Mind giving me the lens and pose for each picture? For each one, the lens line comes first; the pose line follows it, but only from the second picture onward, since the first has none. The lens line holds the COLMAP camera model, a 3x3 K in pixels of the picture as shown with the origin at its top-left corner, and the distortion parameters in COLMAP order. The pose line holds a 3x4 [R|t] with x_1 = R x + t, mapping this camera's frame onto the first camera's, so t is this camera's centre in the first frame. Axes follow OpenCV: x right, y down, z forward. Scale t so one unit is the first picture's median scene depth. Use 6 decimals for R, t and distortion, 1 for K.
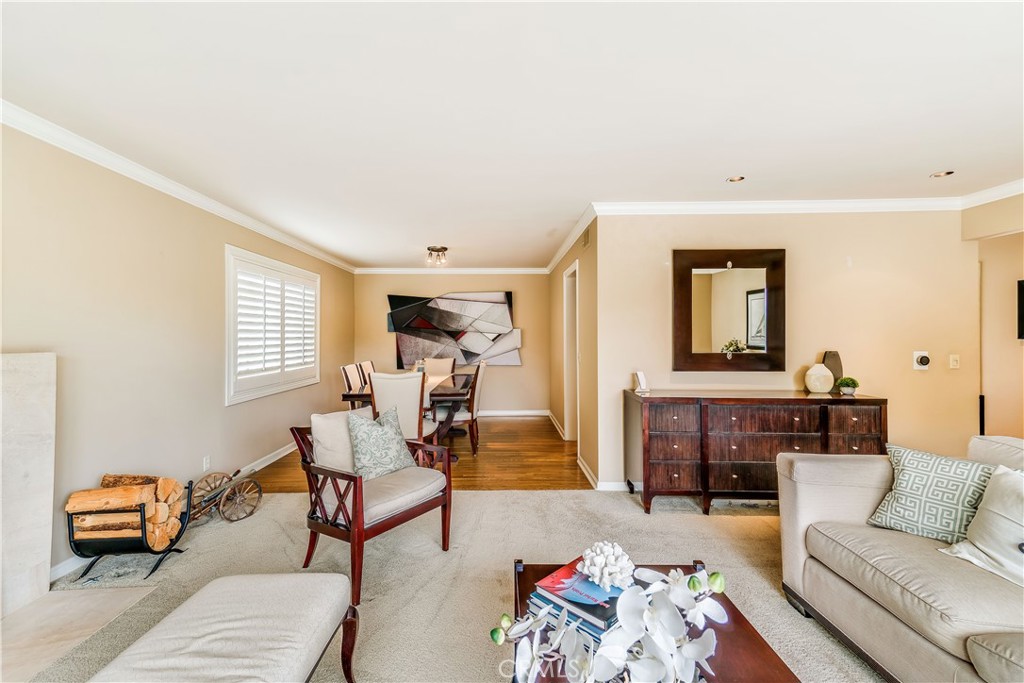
lens RADIAL K [[441.0, 0, 500.7], [0, 441.0, 332.0], [0, 0, 1]] dist [0.043556, 0.000168]
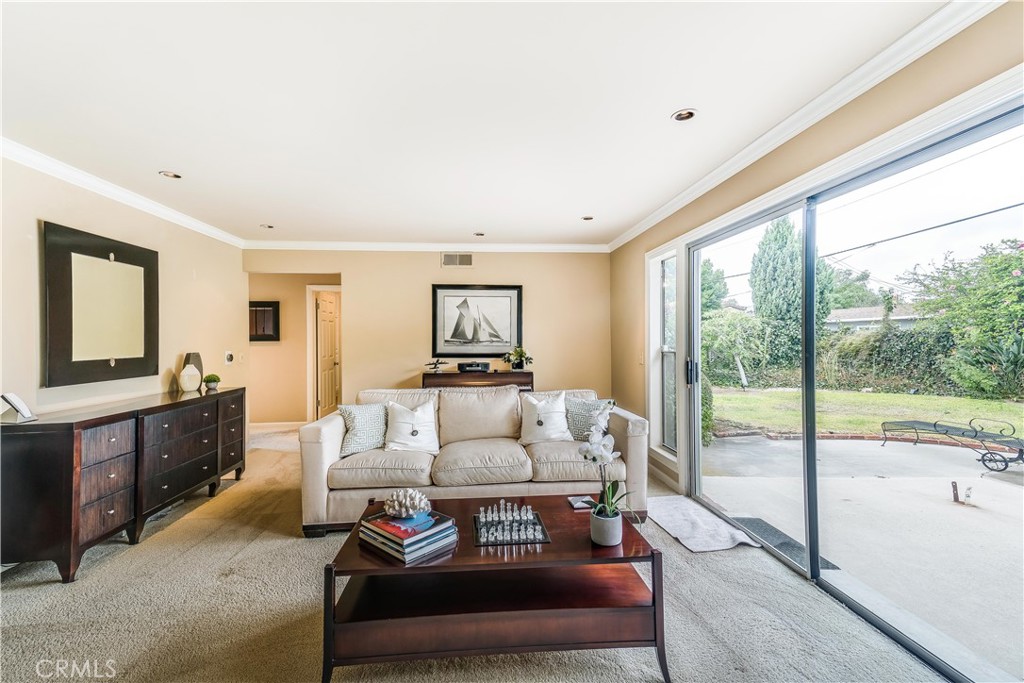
lens RADIAL K [[440.4, 0, 508.6], [0, 440.4, 336.6], [0, 0, 1]] dist [0.047538, 0.000511]
pose [[-0.067398, 0.004514, 0.997716, -0.373074], [0.001158, 0.999989, -0.004446, 0.007488], [-0.997726, 0.000855, -0.067402, 0.263454]]
